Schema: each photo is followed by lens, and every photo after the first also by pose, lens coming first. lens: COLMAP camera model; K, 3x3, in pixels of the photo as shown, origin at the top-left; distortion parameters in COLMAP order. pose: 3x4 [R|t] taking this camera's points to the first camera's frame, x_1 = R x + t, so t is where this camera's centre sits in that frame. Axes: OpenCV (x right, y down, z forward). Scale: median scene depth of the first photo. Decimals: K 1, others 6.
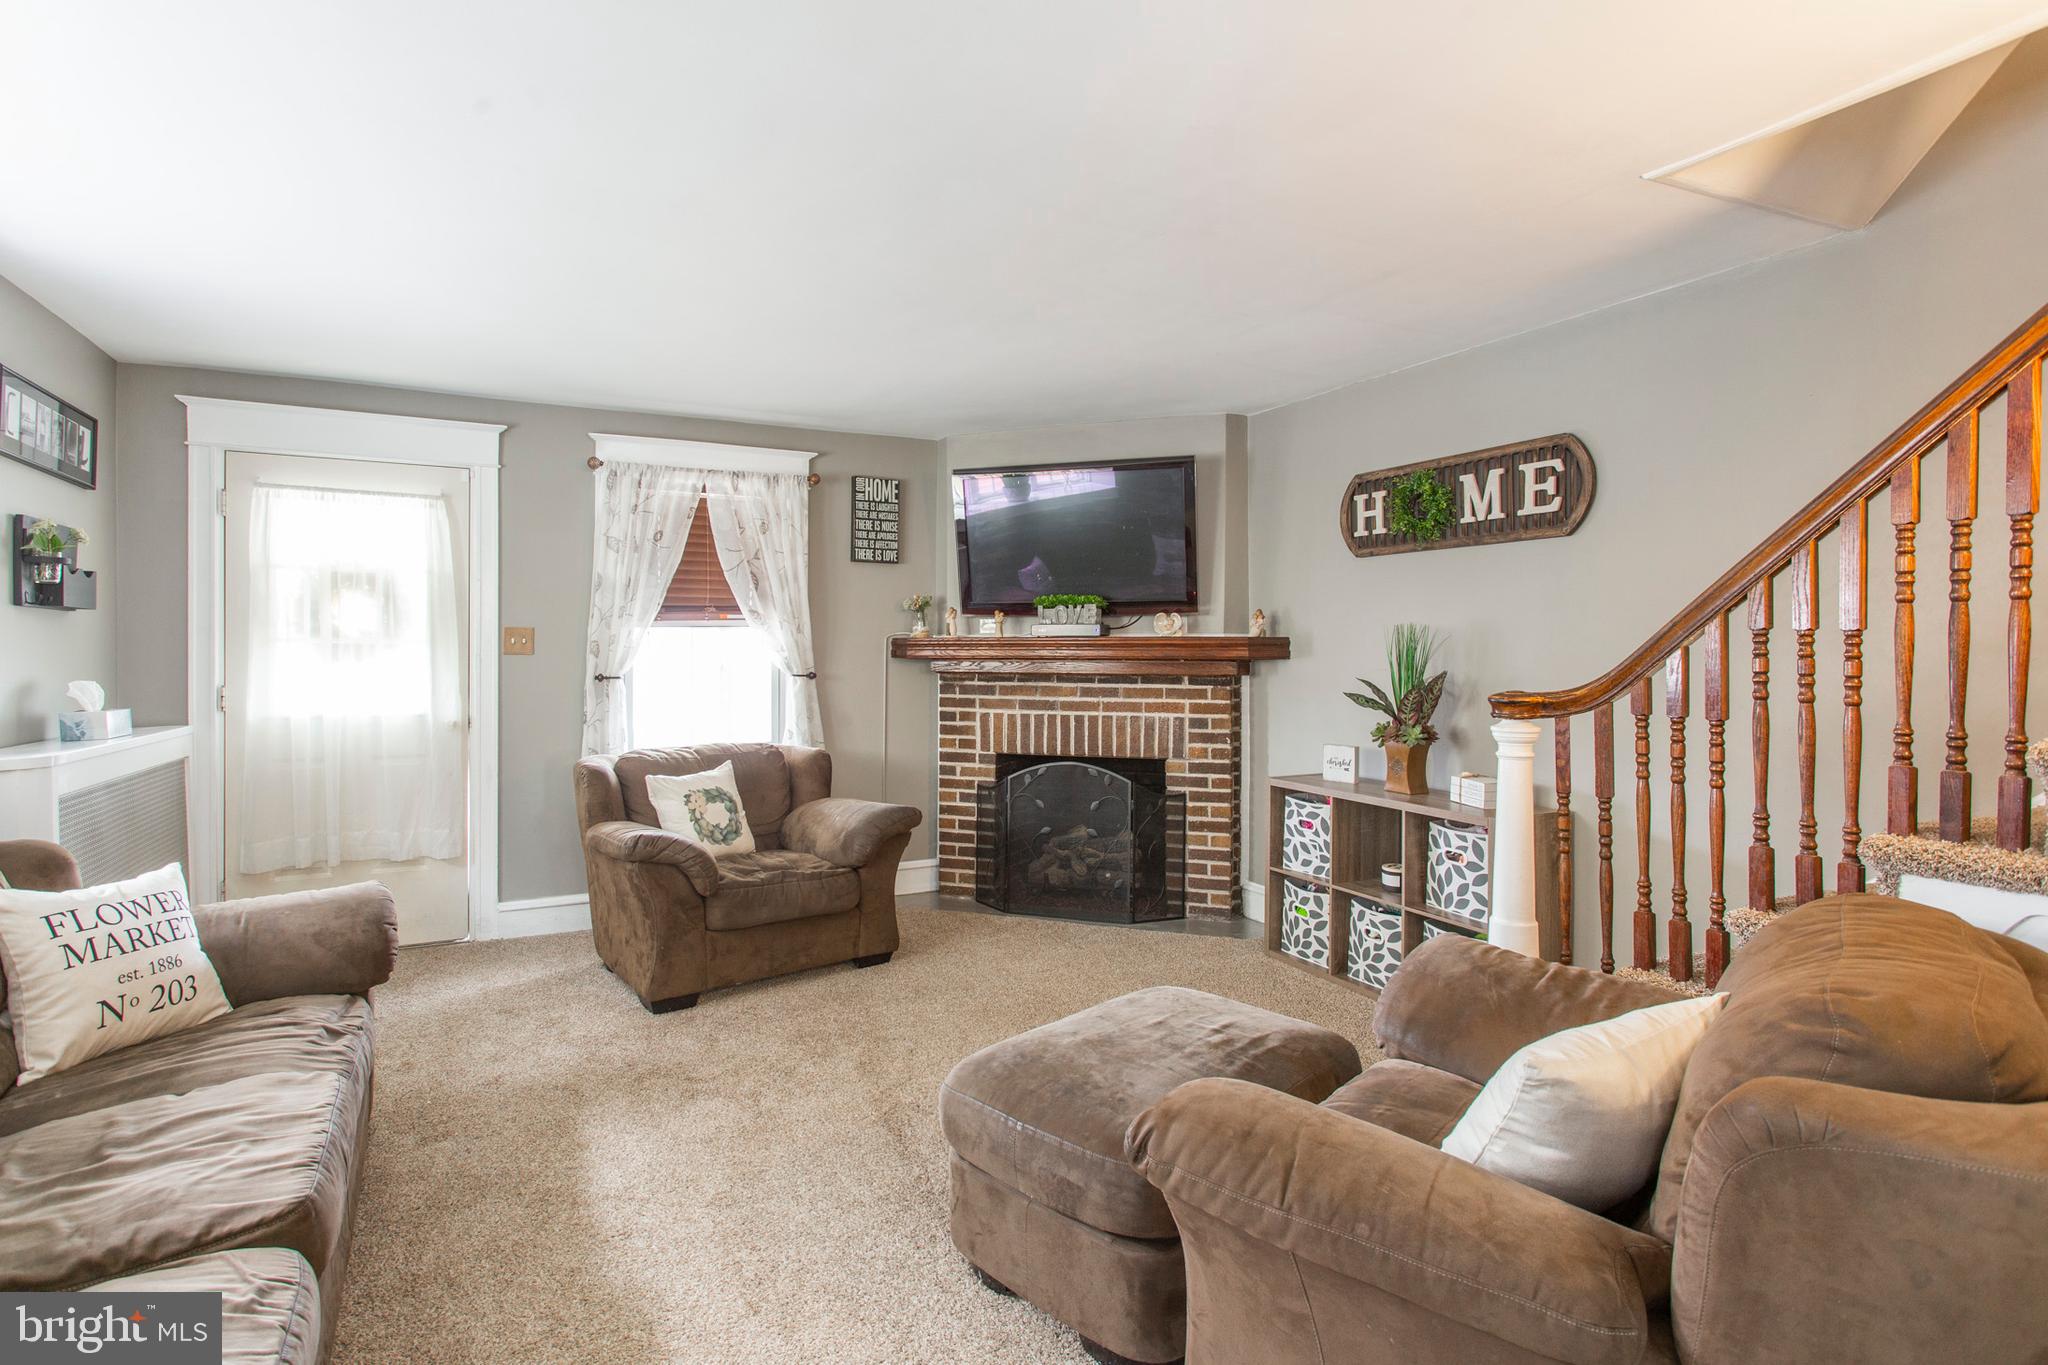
lens RADIAL K [[985.9, 0, 1004.2], [0, 985.9, 651.4], [0, 0, 1]] dist [-0.007500, 0.004657]
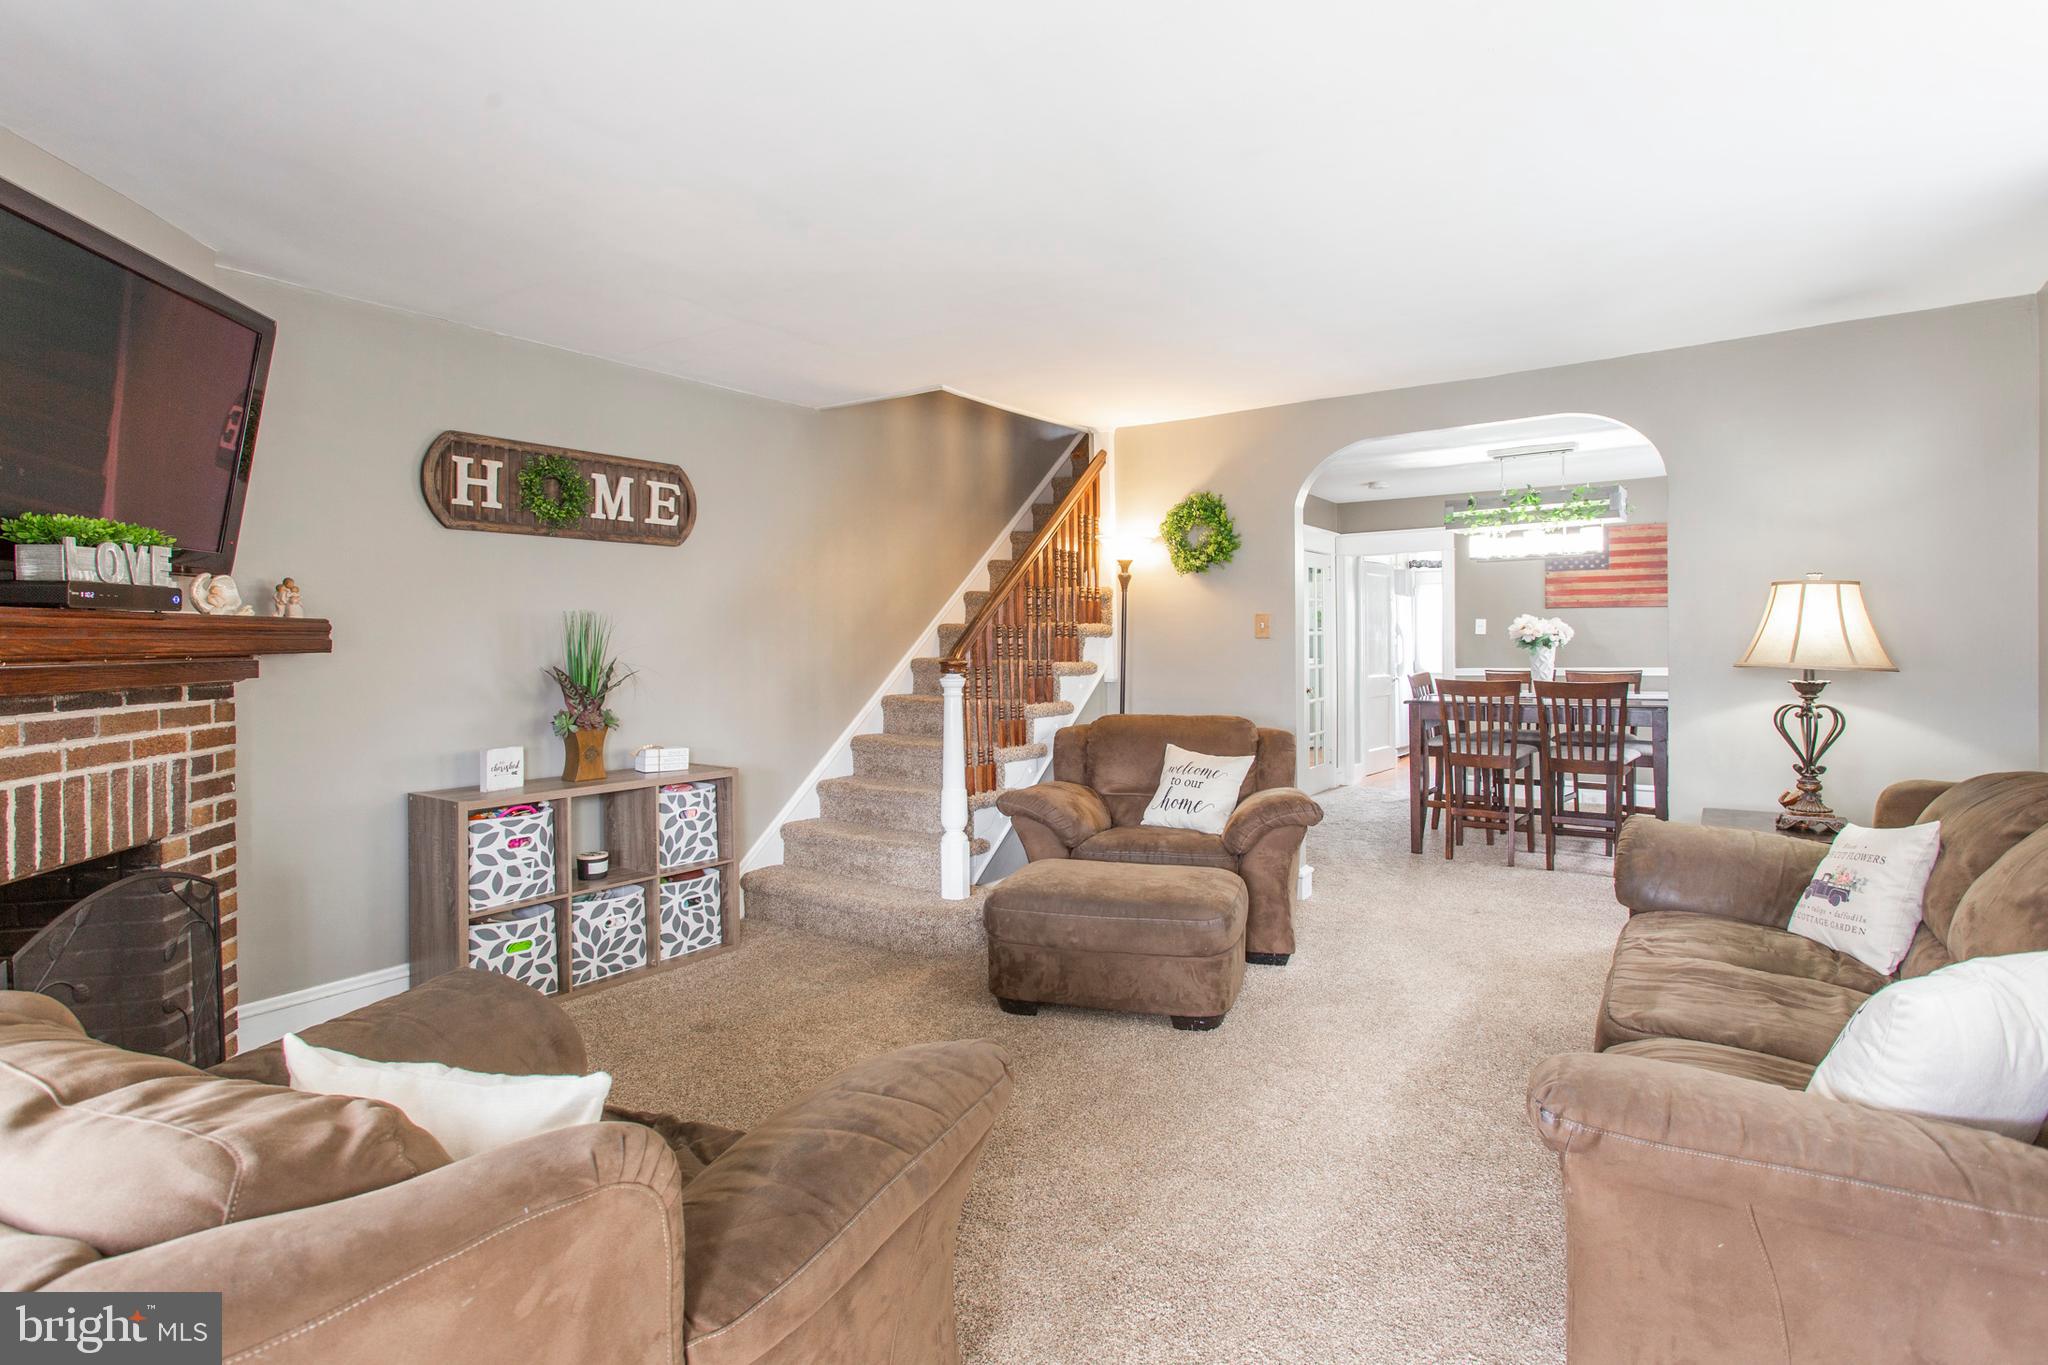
lens RADIAL K [[1086.1, 0, 1033.6], [0, 1086.1, 639.5], [0, 0, 1]] dist [-0.014548, -0.000453]
pose [[-0.483961, 0.001664, 0.875088, -0.597118], [0.010492, 0.999937, 0.003901, 0.001153], [-0.875027, 0.011069, -0.483948, 0.872787]]
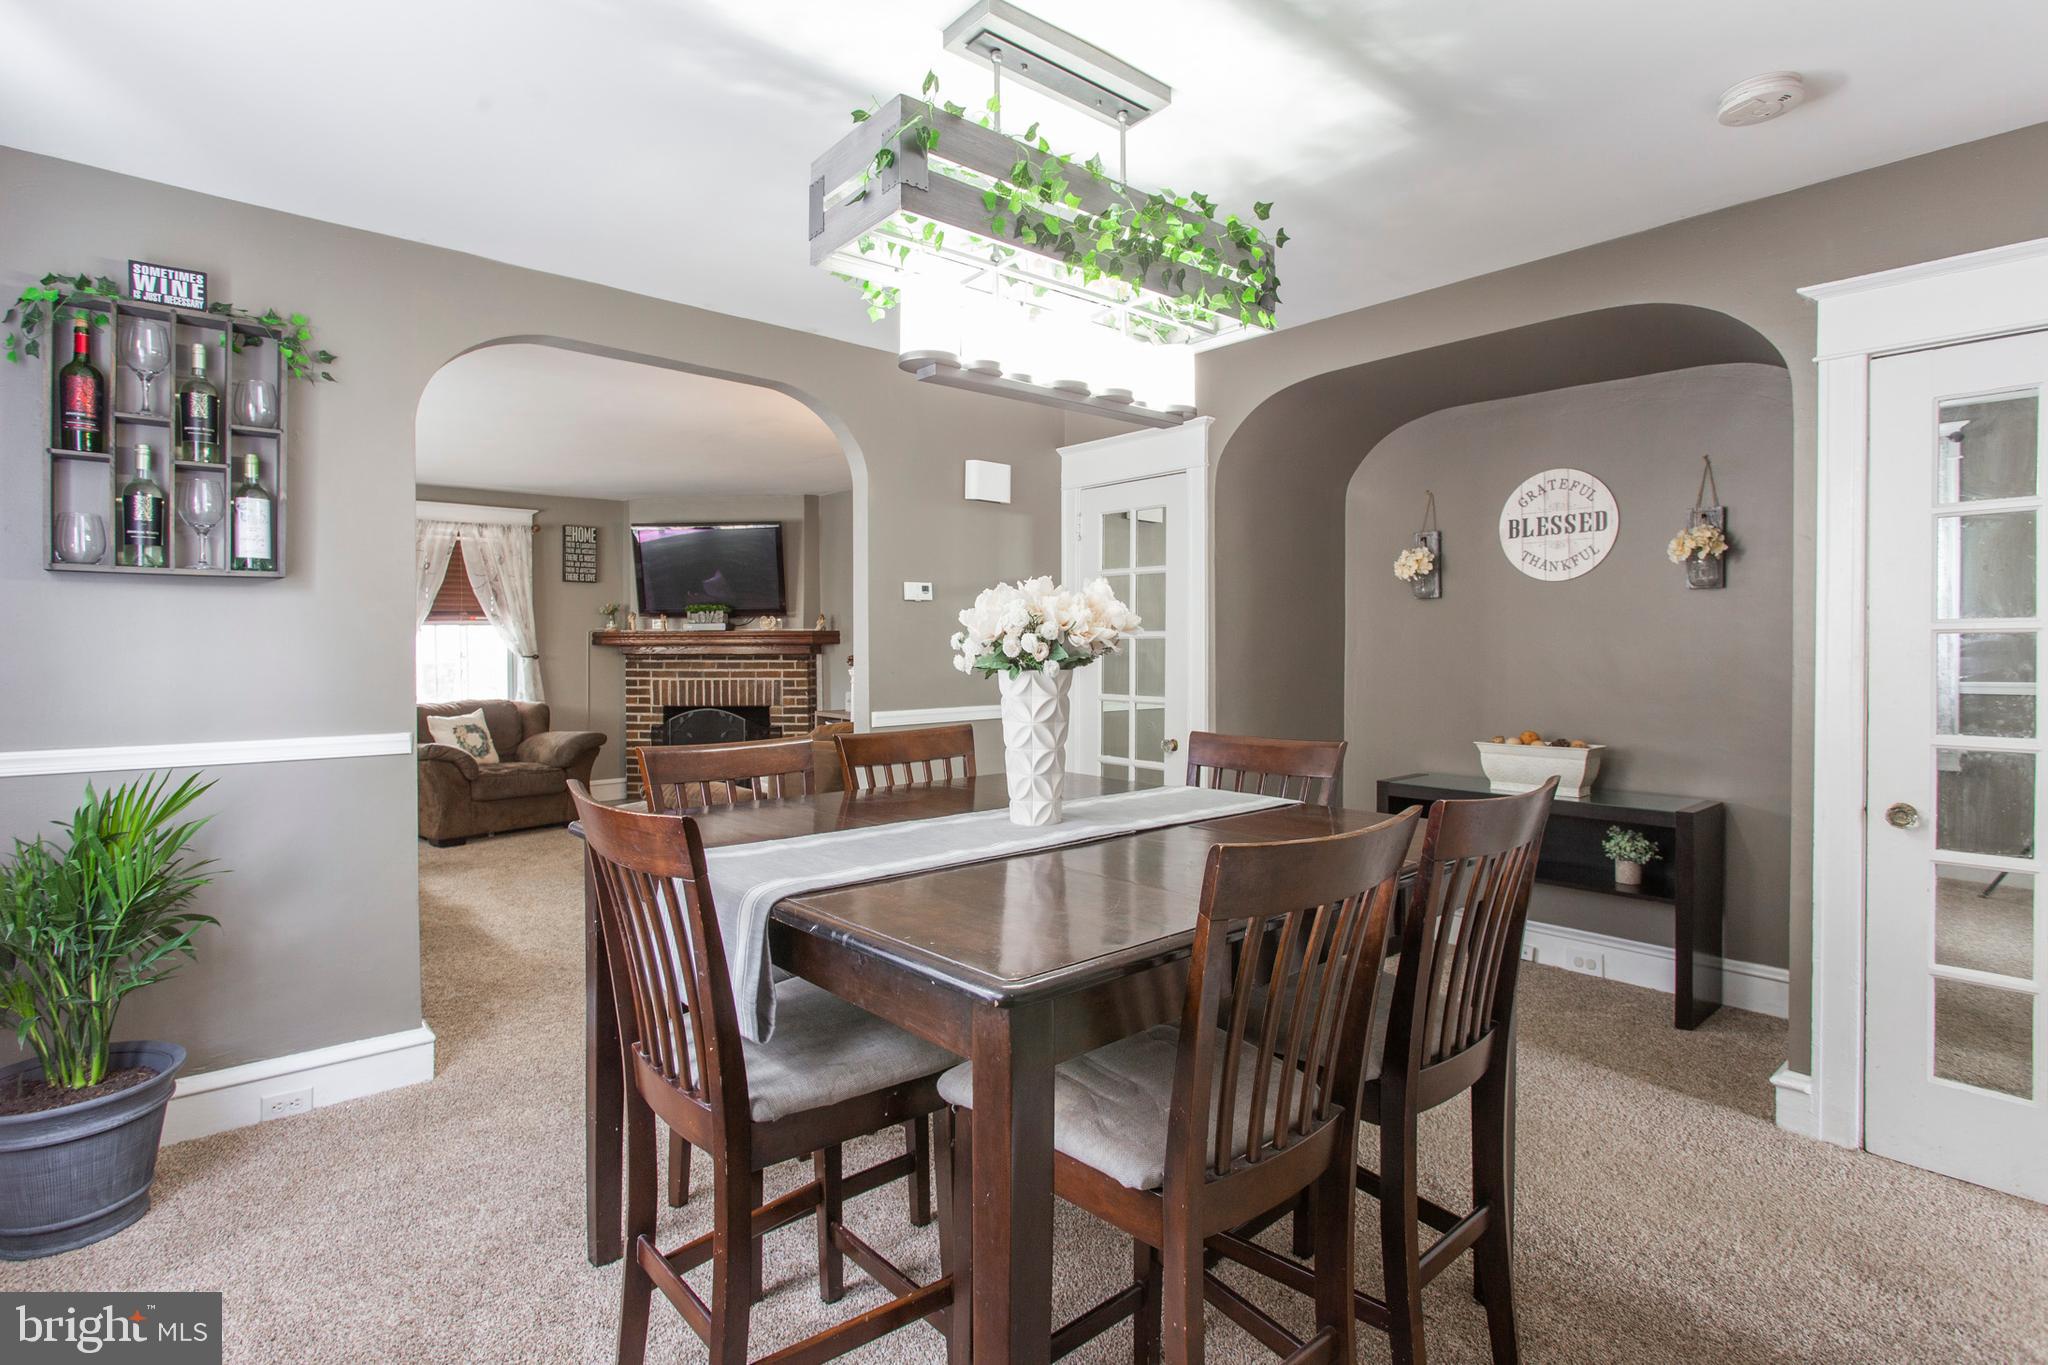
lens RADIAL K [[1086.1, 0, 1029.8], [0, 1086.1, 661.9], [0, 0, 1]] dist [-0.014548, -0.000453]
pose [[0.973403, -0.008170, 0.228954, 0.173985], [0.004548, 0.999856, 0.016345, 0.009192], [-0.229055, -0.014870, 0.973300, -0.848536]]
